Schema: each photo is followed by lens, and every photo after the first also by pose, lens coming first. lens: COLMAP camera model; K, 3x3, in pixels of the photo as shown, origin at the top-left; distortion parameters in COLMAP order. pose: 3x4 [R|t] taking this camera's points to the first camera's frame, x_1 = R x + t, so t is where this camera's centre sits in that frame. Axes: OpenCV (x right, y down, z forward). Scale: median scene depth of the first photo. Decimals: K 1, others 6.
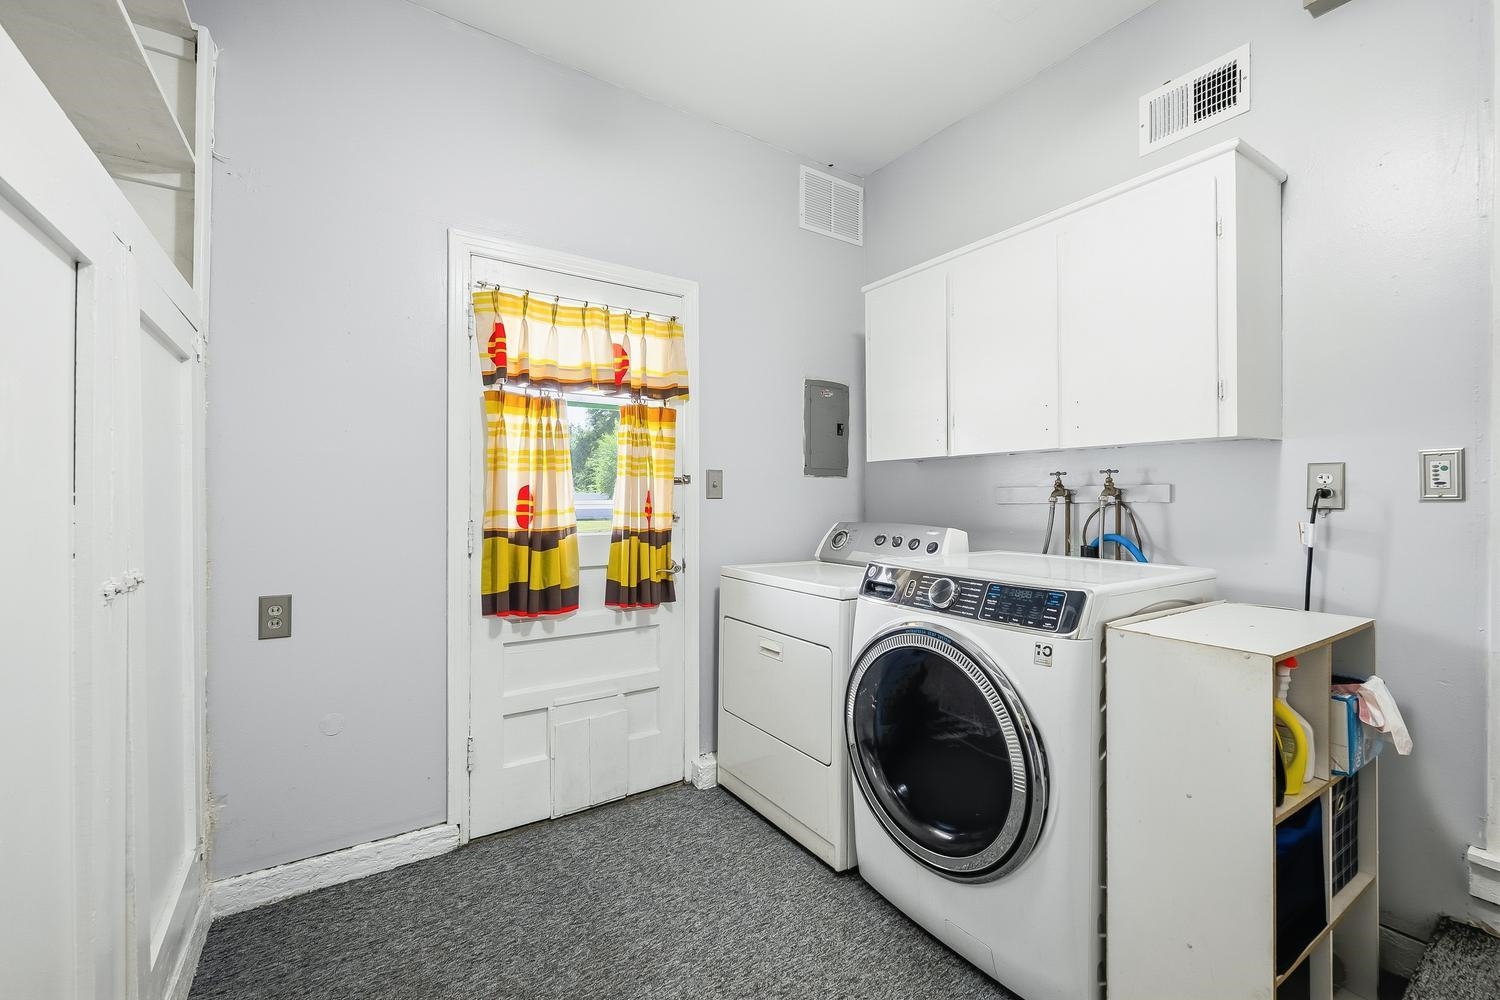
lens RADIAL K [[615.1, 0, 755.8], [0, 615.1, 493.4], [0, 0, 1]] dist [-0.000653, -0.000070]
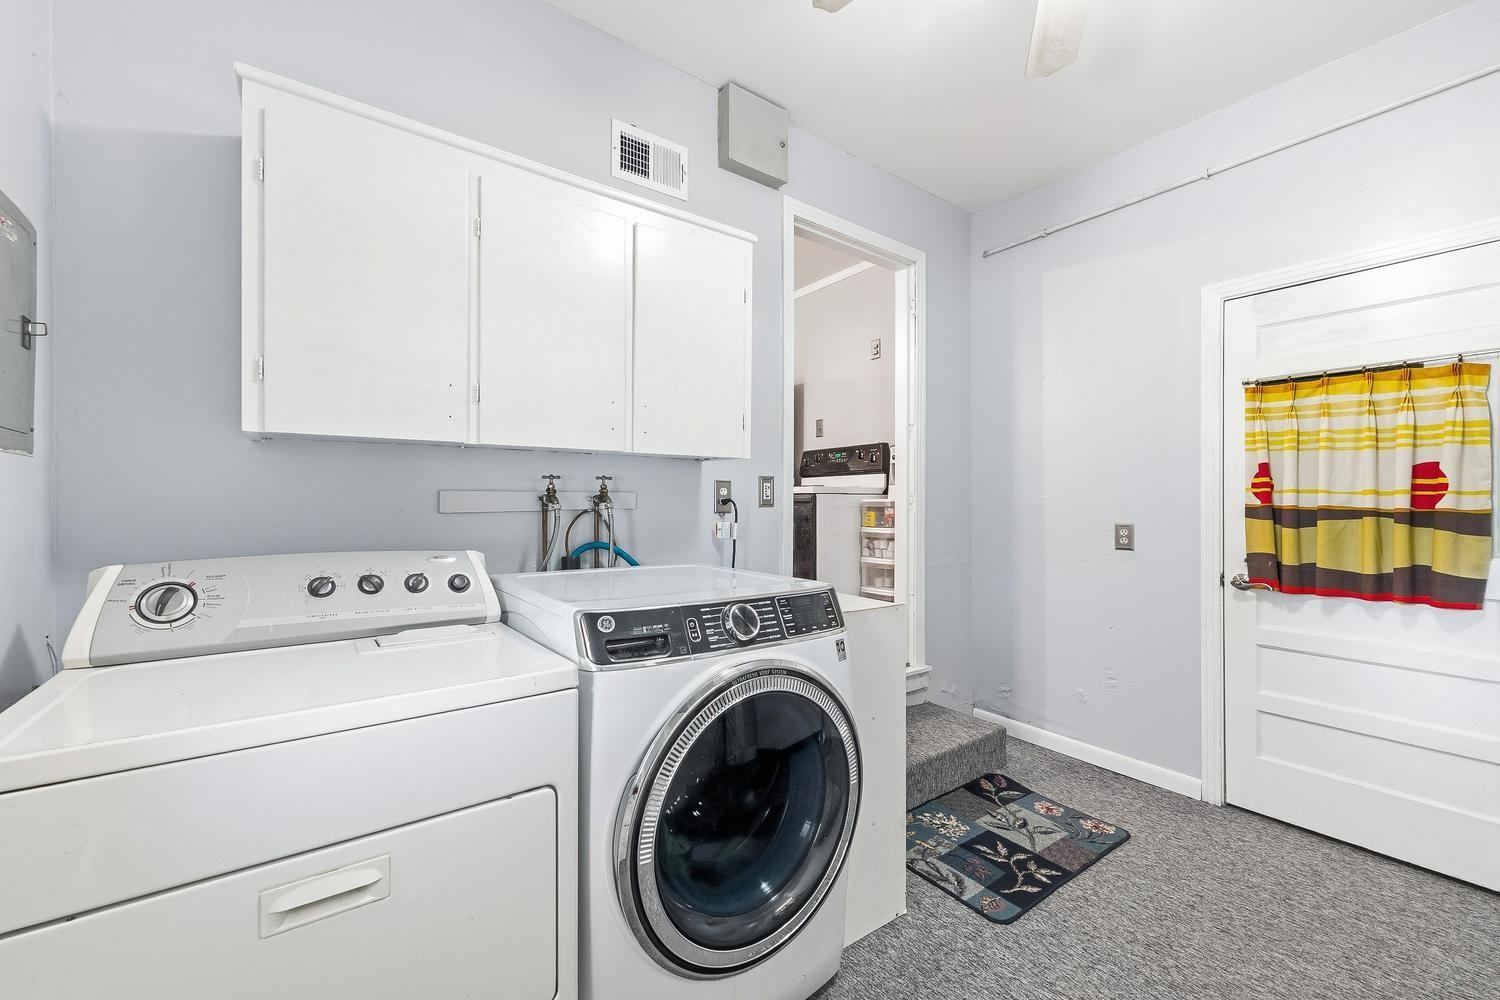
lens RADIAL K [[611.9, 0, 750.0], [0, 611.9, 500.0], [0, 0, 1]] dist [0.000833, 0.000143]
pose [[-0.049460, 0.001833, 0.998774, -0.418629], [-0.012647, 0.999917, -0.002462, -0.000937], [-0.998696, -0.012753, -0.049433, 0.827400]]
